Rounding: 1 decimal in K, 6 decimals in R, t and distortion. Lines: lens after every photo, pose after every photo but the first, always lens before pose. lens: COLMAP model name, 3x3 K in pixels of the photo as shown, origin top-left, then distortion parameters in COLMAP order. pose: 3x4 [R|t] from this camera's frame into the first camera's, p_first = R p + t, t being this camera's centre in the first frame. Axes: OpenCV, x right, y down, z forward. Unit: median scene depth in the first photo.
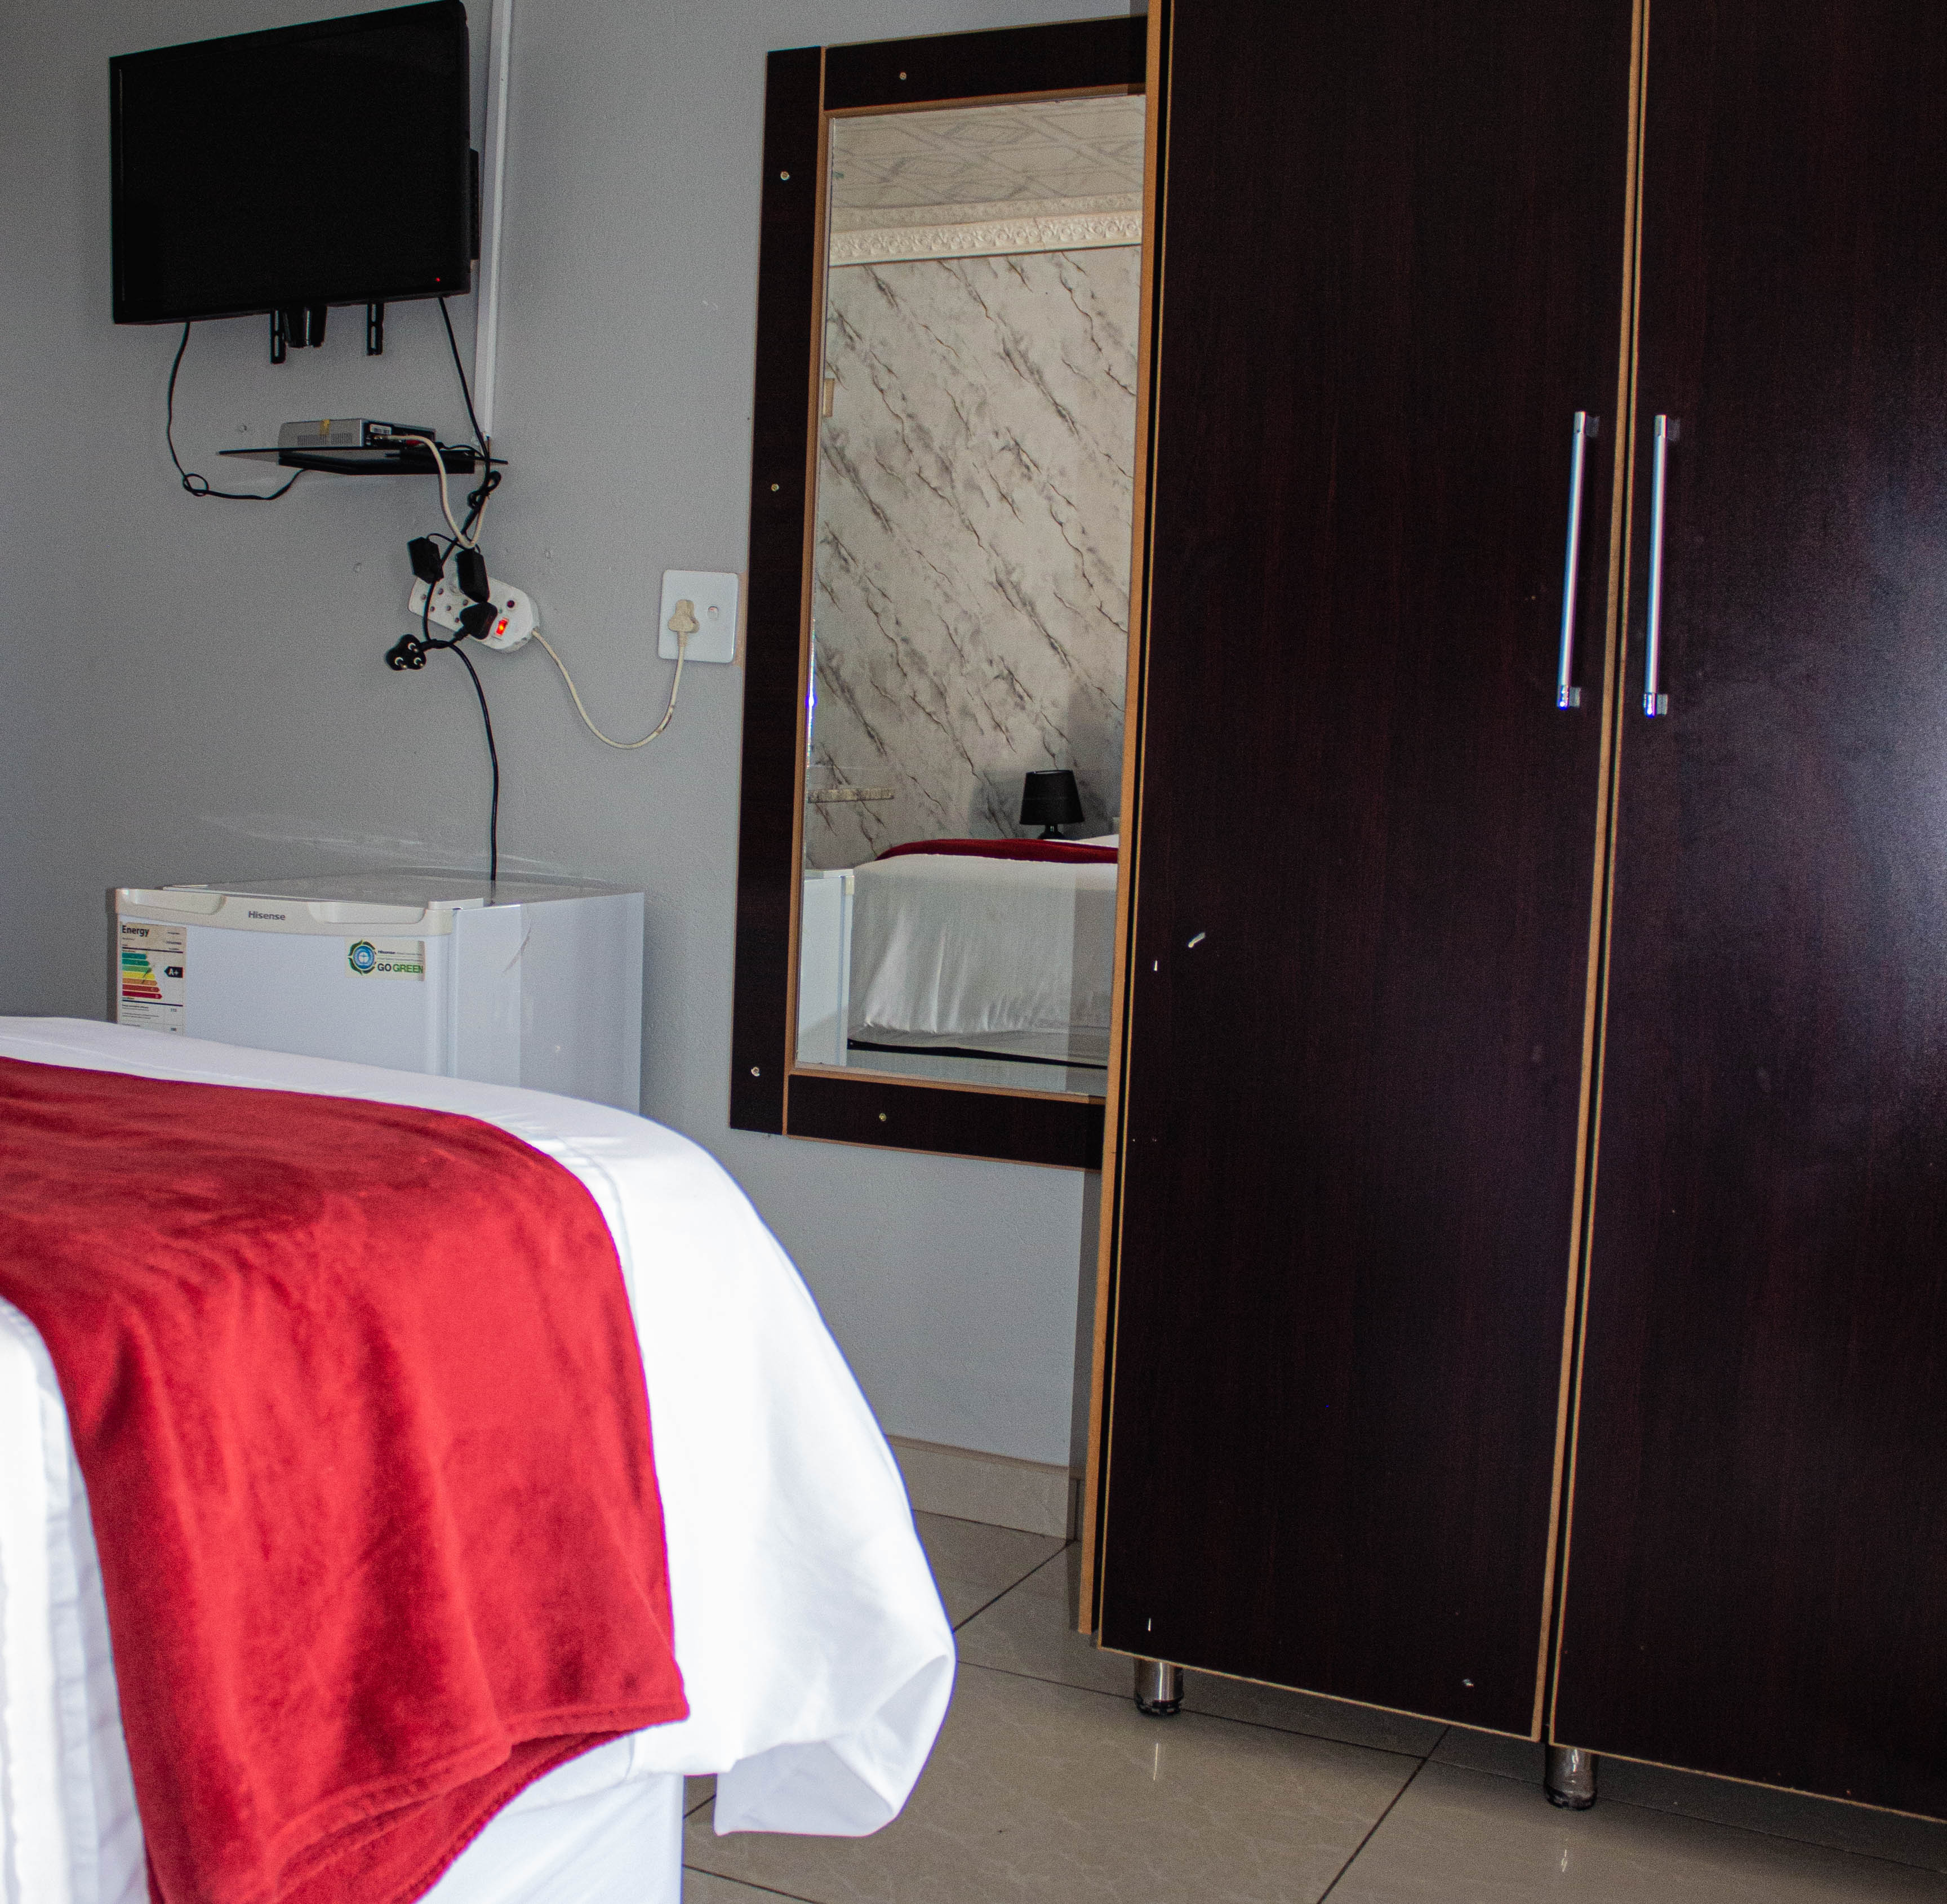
lens RADIAL K [[2362.2, 0, 973.5], [0, 2362.2, 952.0], [0, 0, 1]] dist [-0.131552, -0.069875]
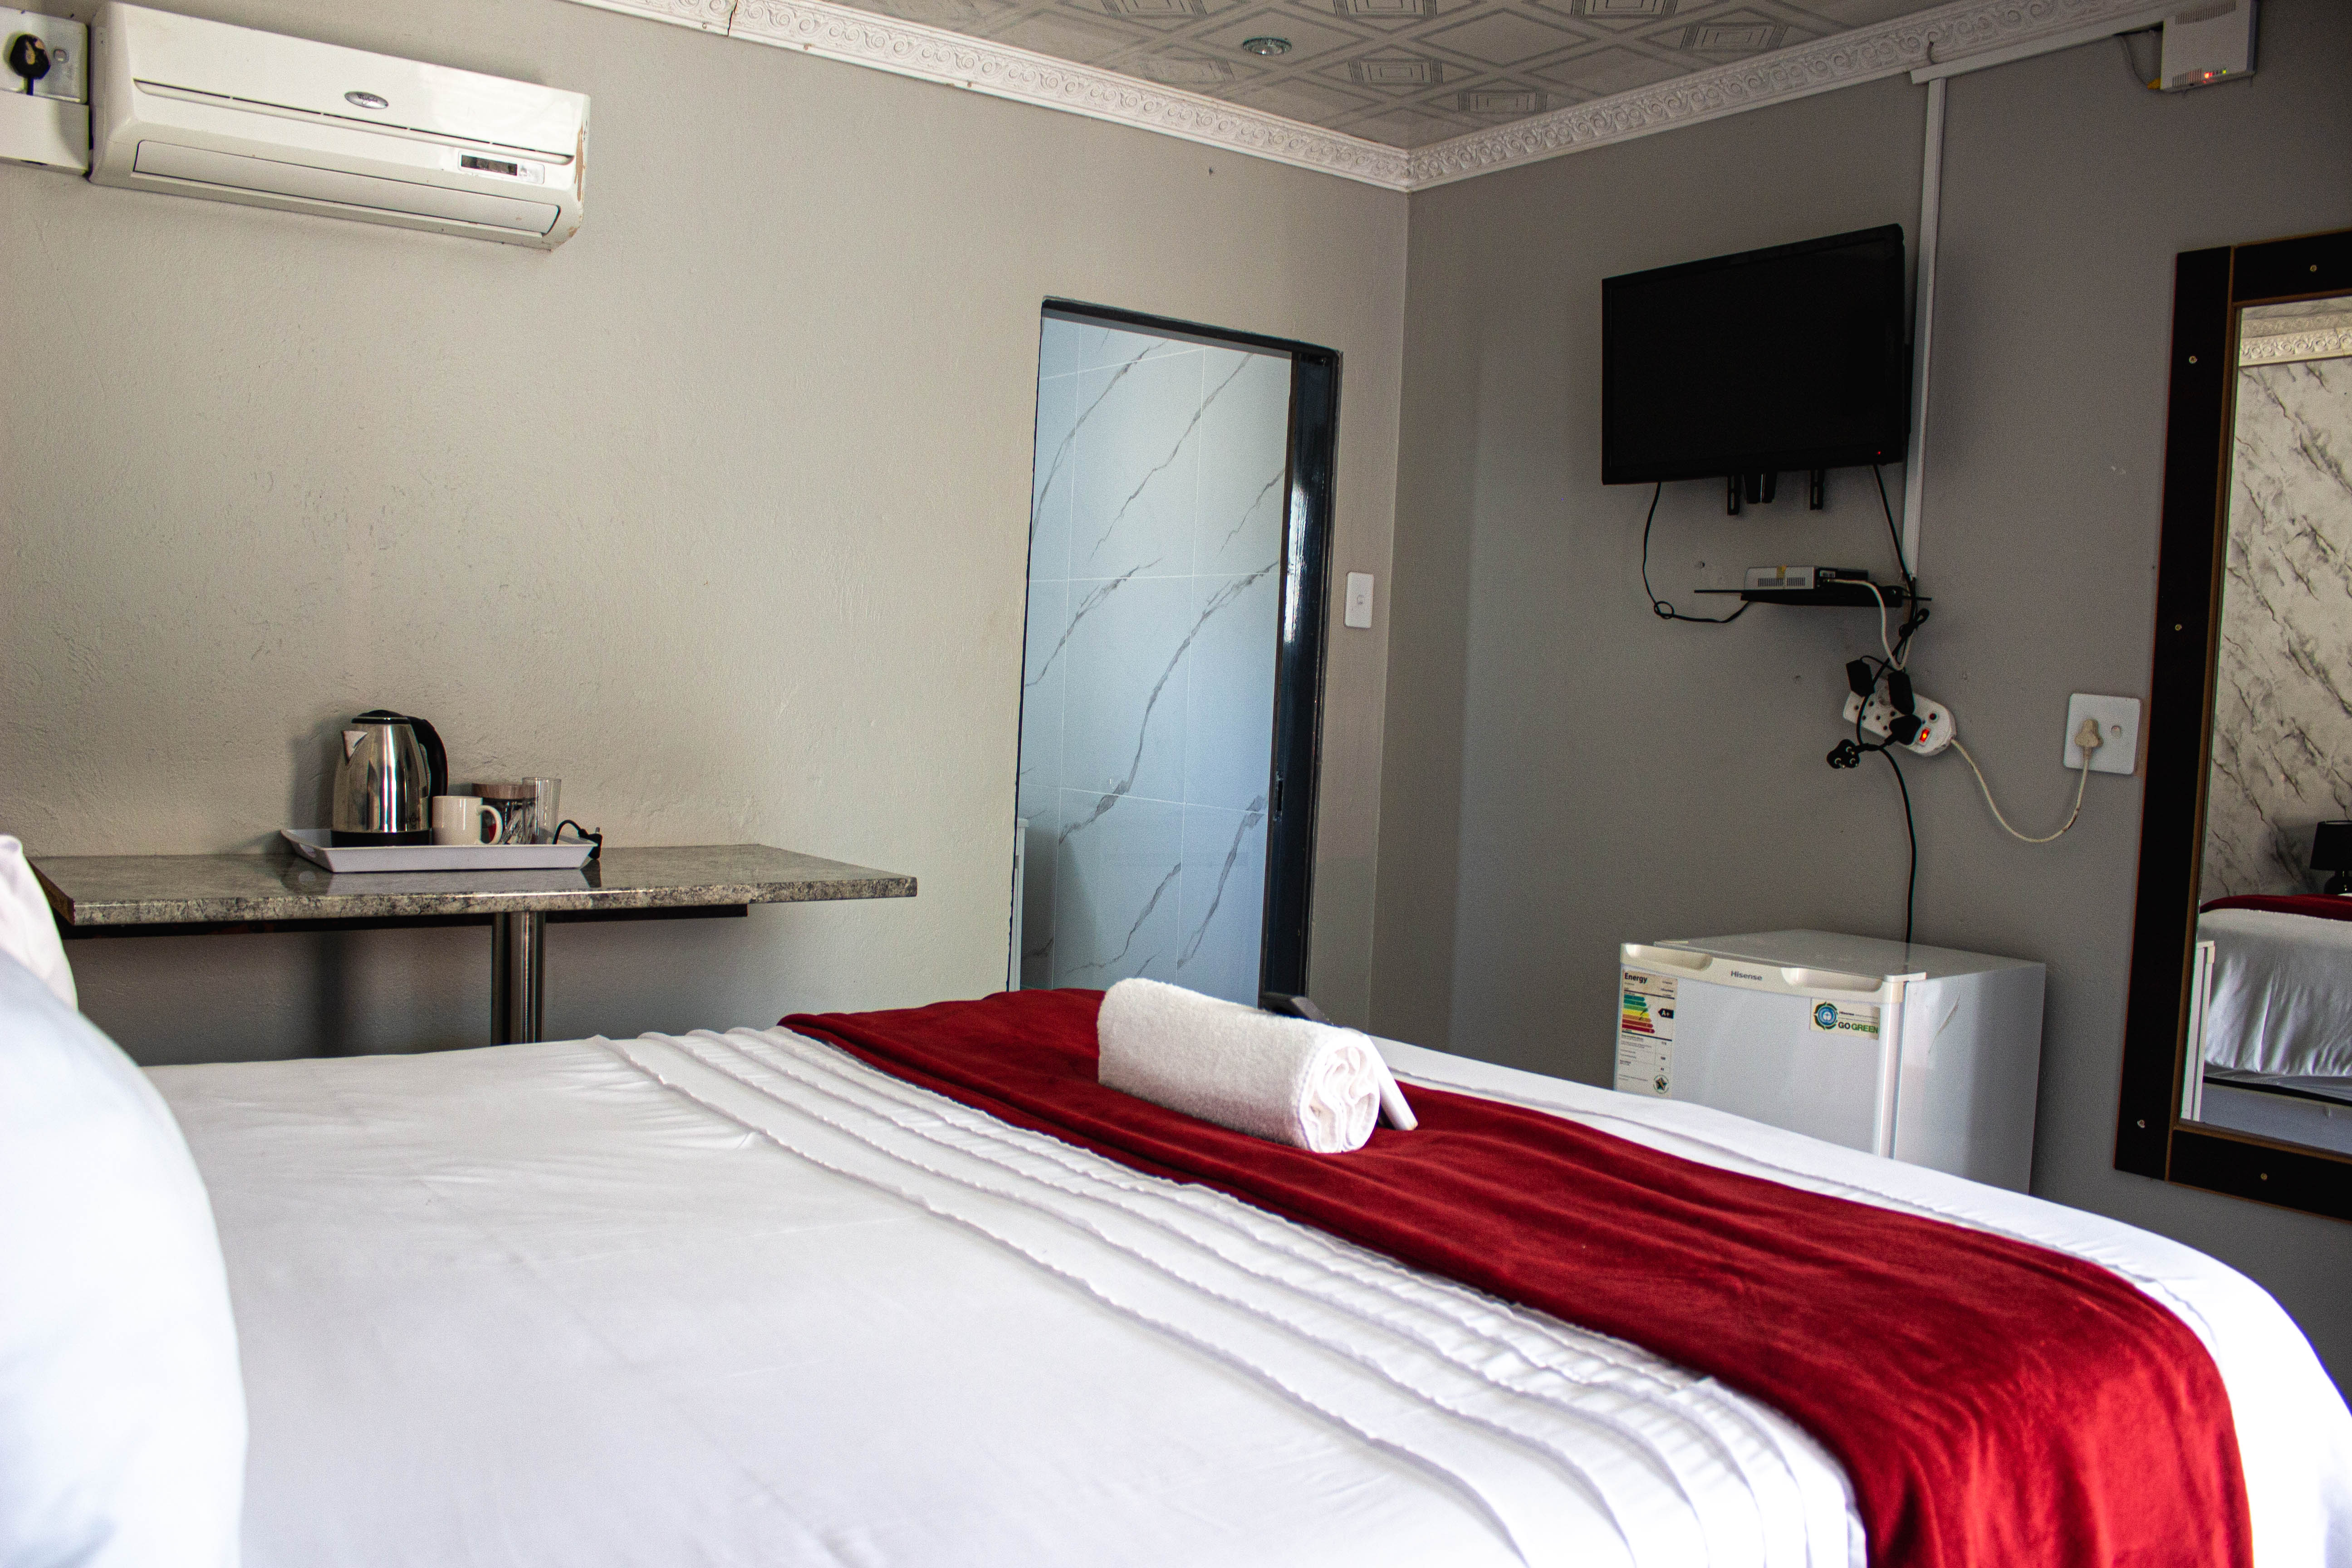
lens RADIAL K [[1914.0, 0, 1176.0], [0, 1914.0, 784.0], [0, 0, 1]] dist [-0.156747, 0.131573]
pose [[0.889182, 0.029251, -0.456618, -0.103333], [-0.050871, 0.998087, -0.035124, -0.060106], [0.454718, 0.054461, 0.888969, -0.041909]]
